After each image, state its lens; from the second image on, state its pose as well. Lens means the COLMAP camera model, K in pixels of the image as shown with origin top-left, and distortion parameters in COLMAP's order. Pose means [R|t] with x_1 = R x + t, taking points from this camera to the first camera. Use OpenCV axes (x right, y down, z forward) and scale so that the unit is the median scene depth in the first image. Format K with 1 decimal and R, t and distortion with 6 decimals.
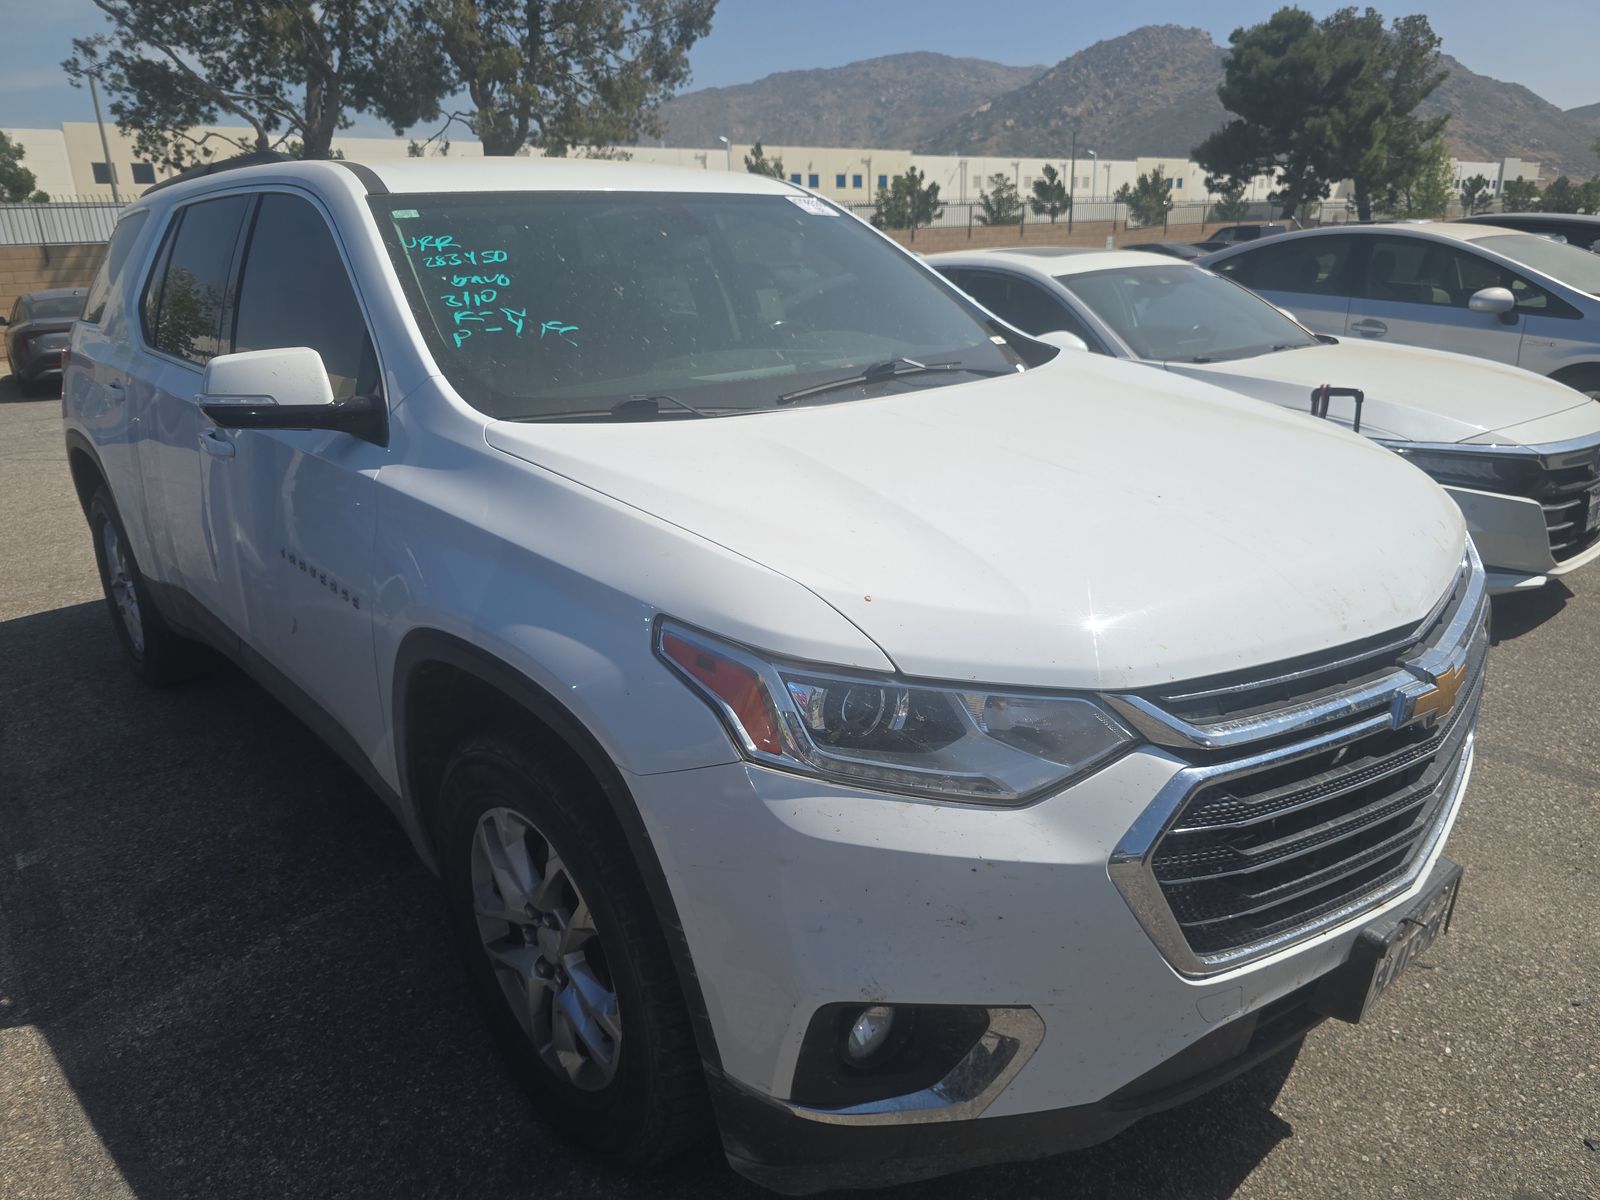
lens RADIAL K [[1072.8, 0, 798.8], [0, 1072.8, 596.2], [0, 0, 1]] dist [0.010936, -0.011316]
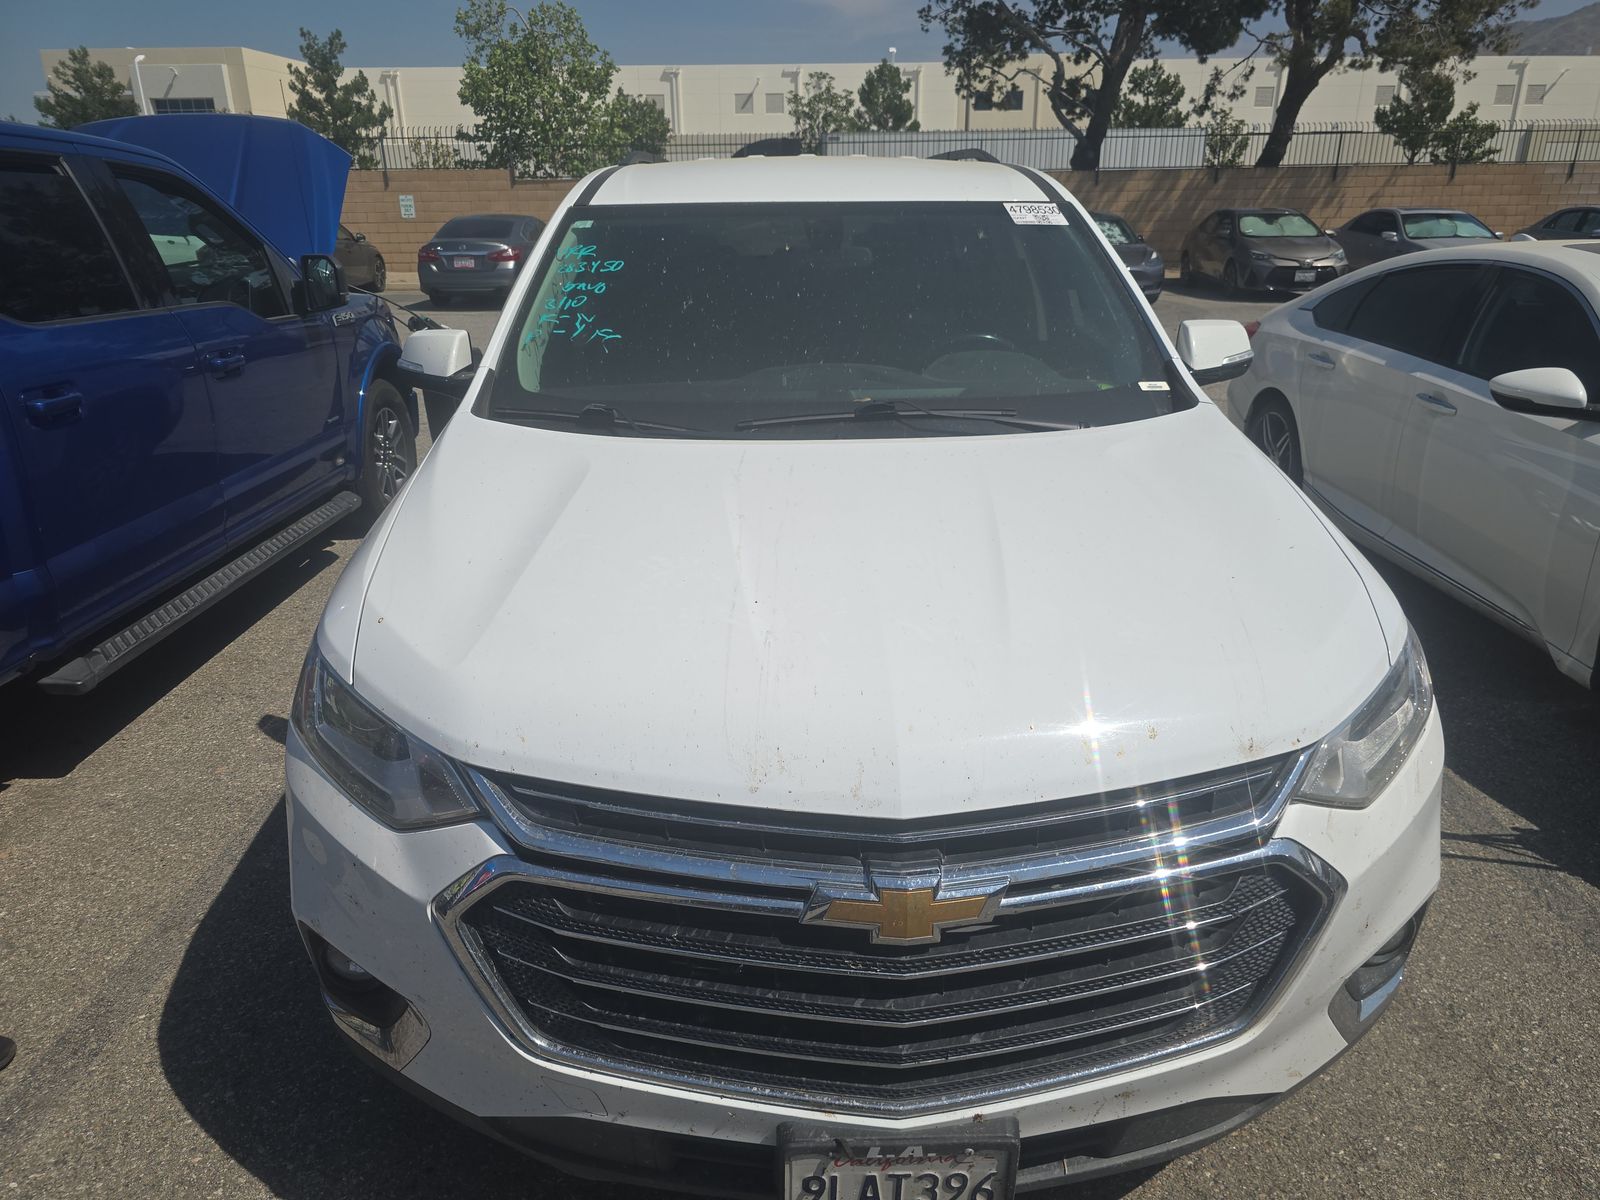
lens RADIAL K [[1072.8, 0, 796.6], [0, 1072.8, 597.6], [0, 0, 1]] dist [0.010936, -0.011316]
pose [[0.775188, 0.248704, -0.580714, 0.617736], [-0.213194, 0.968308, 0.130110, -0.153793], [0.594669, 0.022945, 0.803643, 0.176027]]
